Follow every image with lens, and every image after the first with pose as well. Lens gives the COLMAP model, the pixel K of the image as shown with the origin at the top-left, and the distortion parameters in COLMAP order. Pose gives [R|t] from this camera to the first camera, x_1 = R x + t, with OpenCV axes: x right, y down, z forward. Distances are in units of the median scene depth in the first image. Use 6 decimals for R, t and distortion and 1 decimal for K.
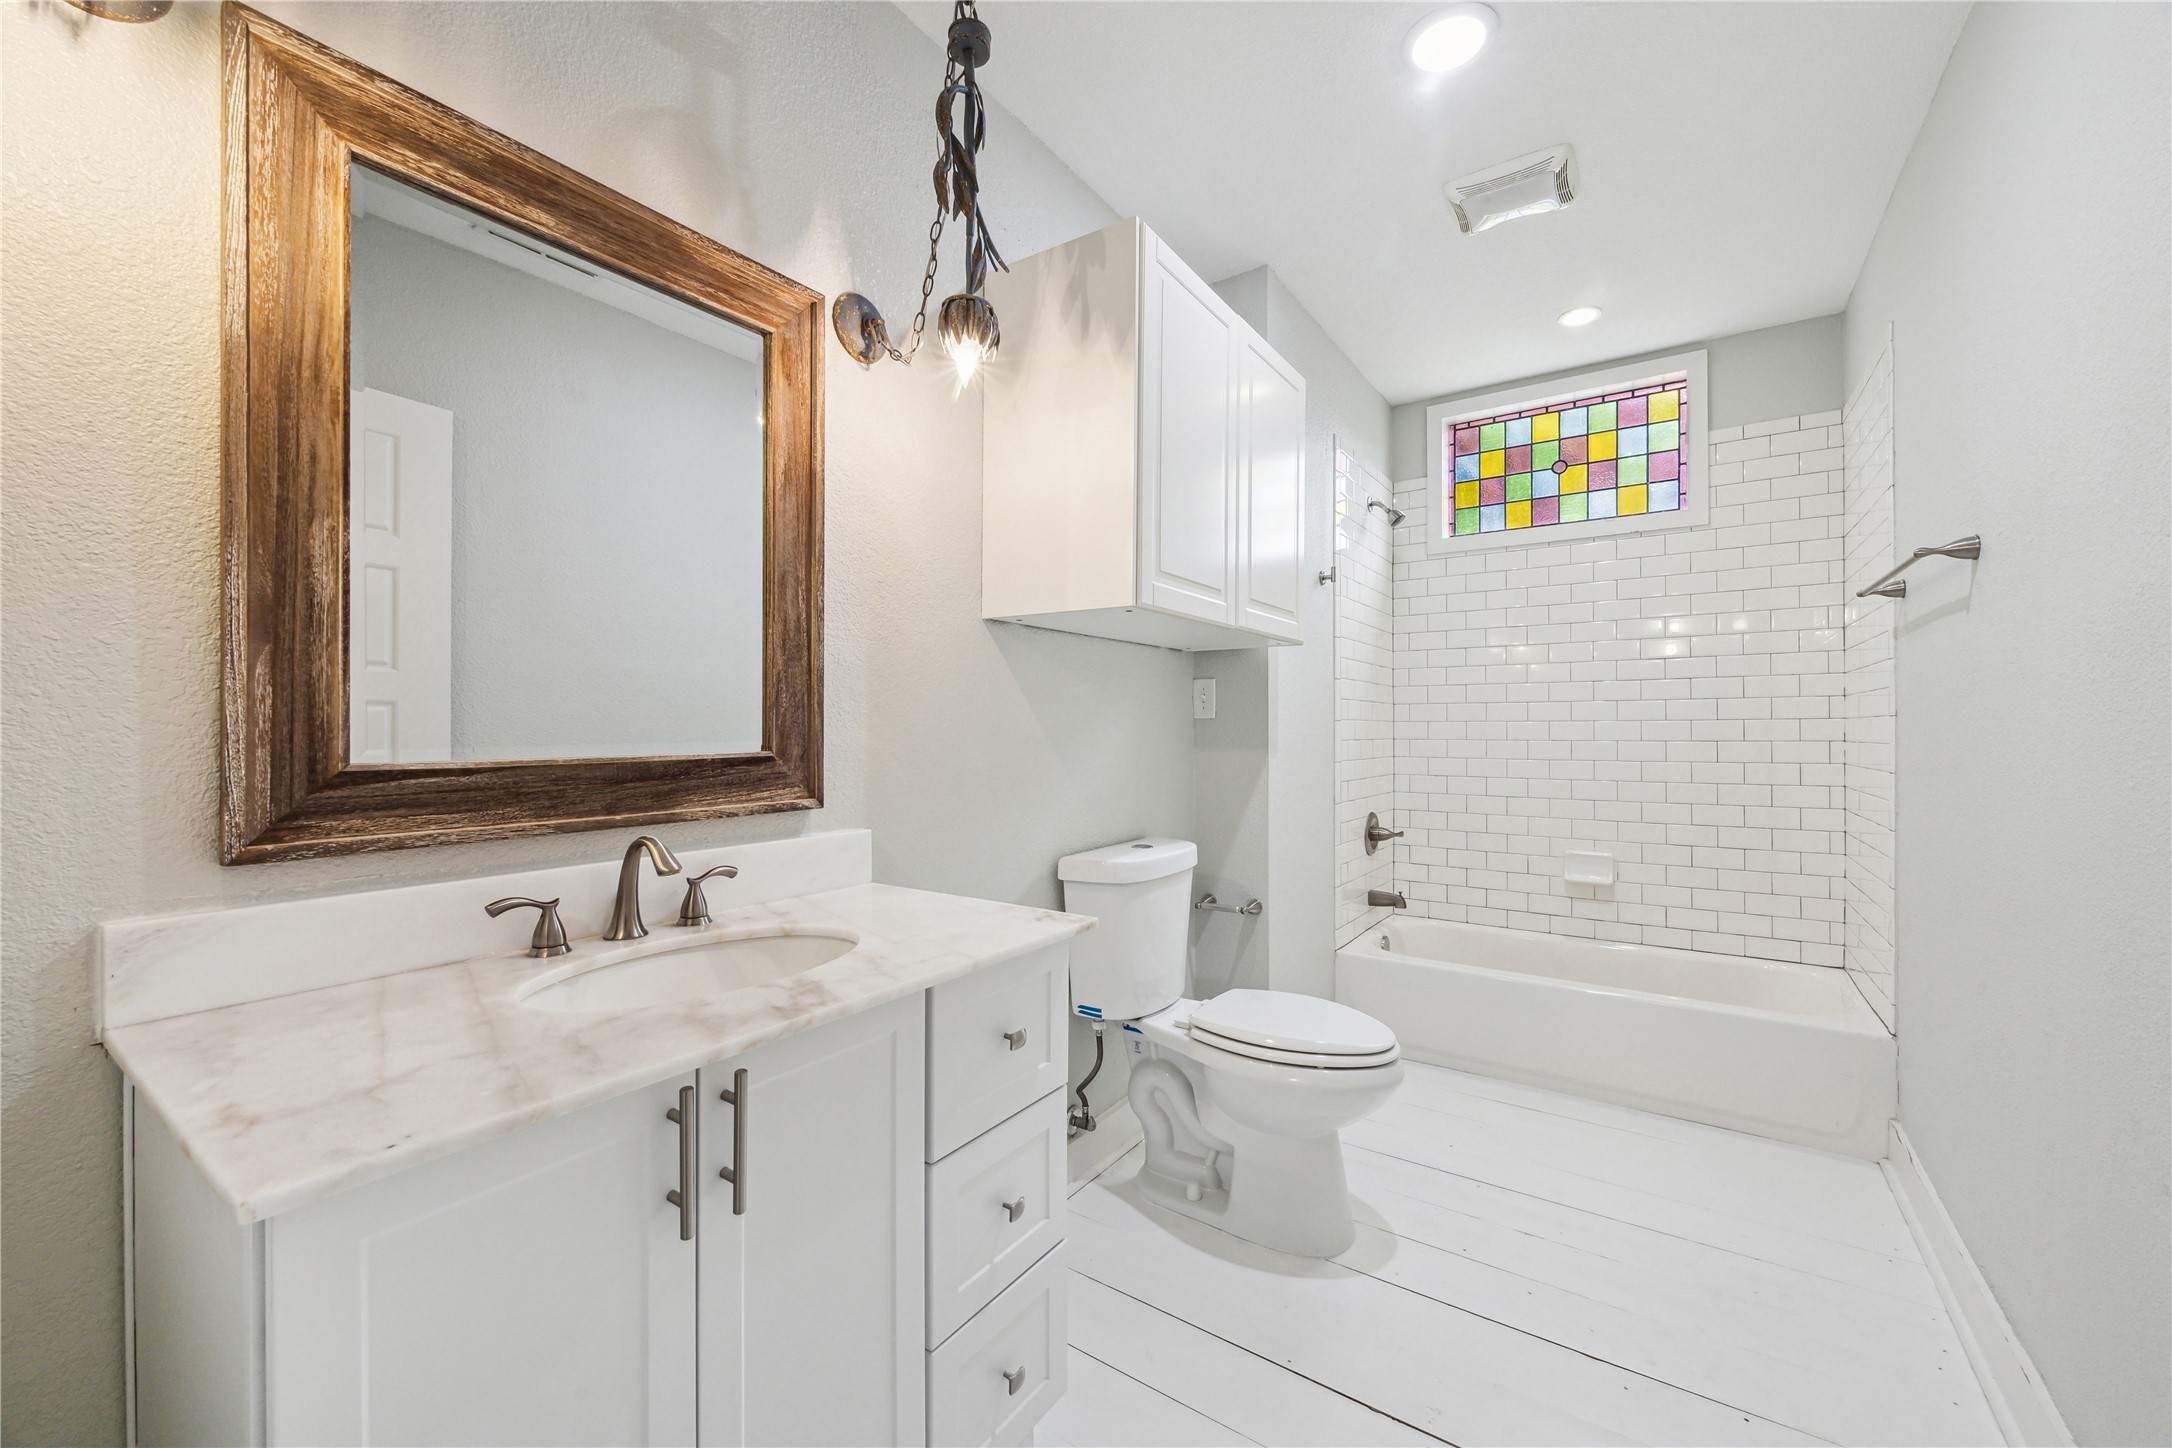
lens RADIAL K [[868.7, 0, 1090.0], [0, 868.7, 728.0], [0, 0, 1]] dist [0.001175, -0.001093]
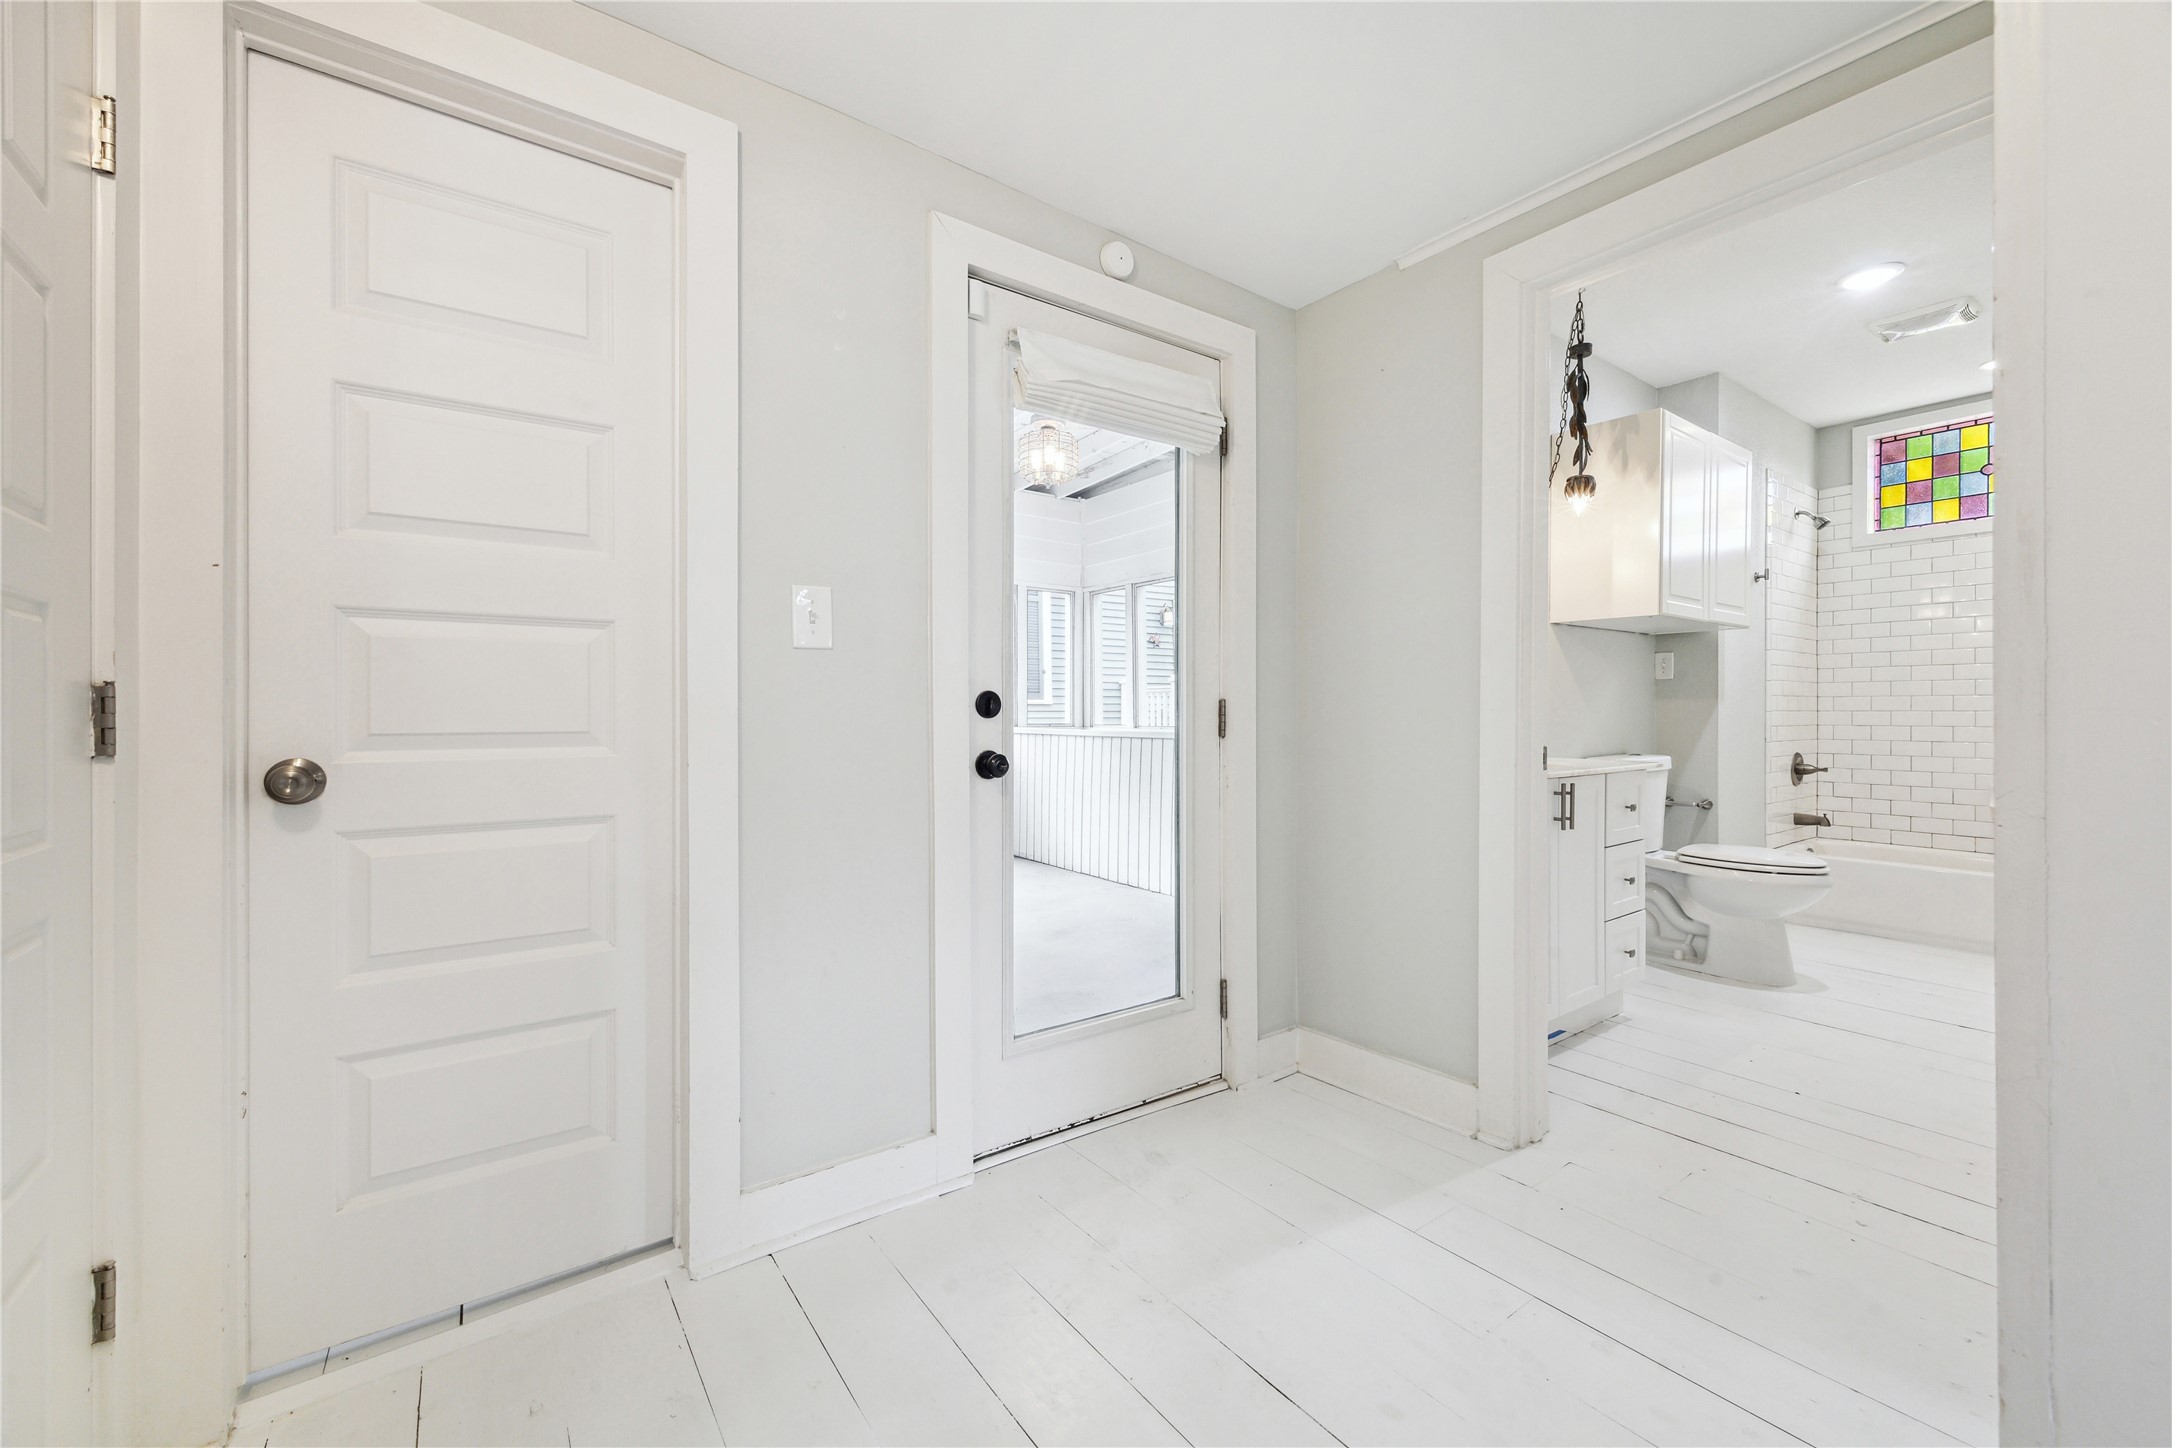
lens RADIAL K [[868.7, 0, 1074.3], [0, 868.7, 718.7], [0, 0, 1]] dist [0.001175, -0.001093]
pose [[0.936556, 0.000088, -0.350519, -0.230355], [0.003875, 0.999936, 0.010605, 0.028852], [0.350497, -0.011291, 0.936496, -0.587328]]
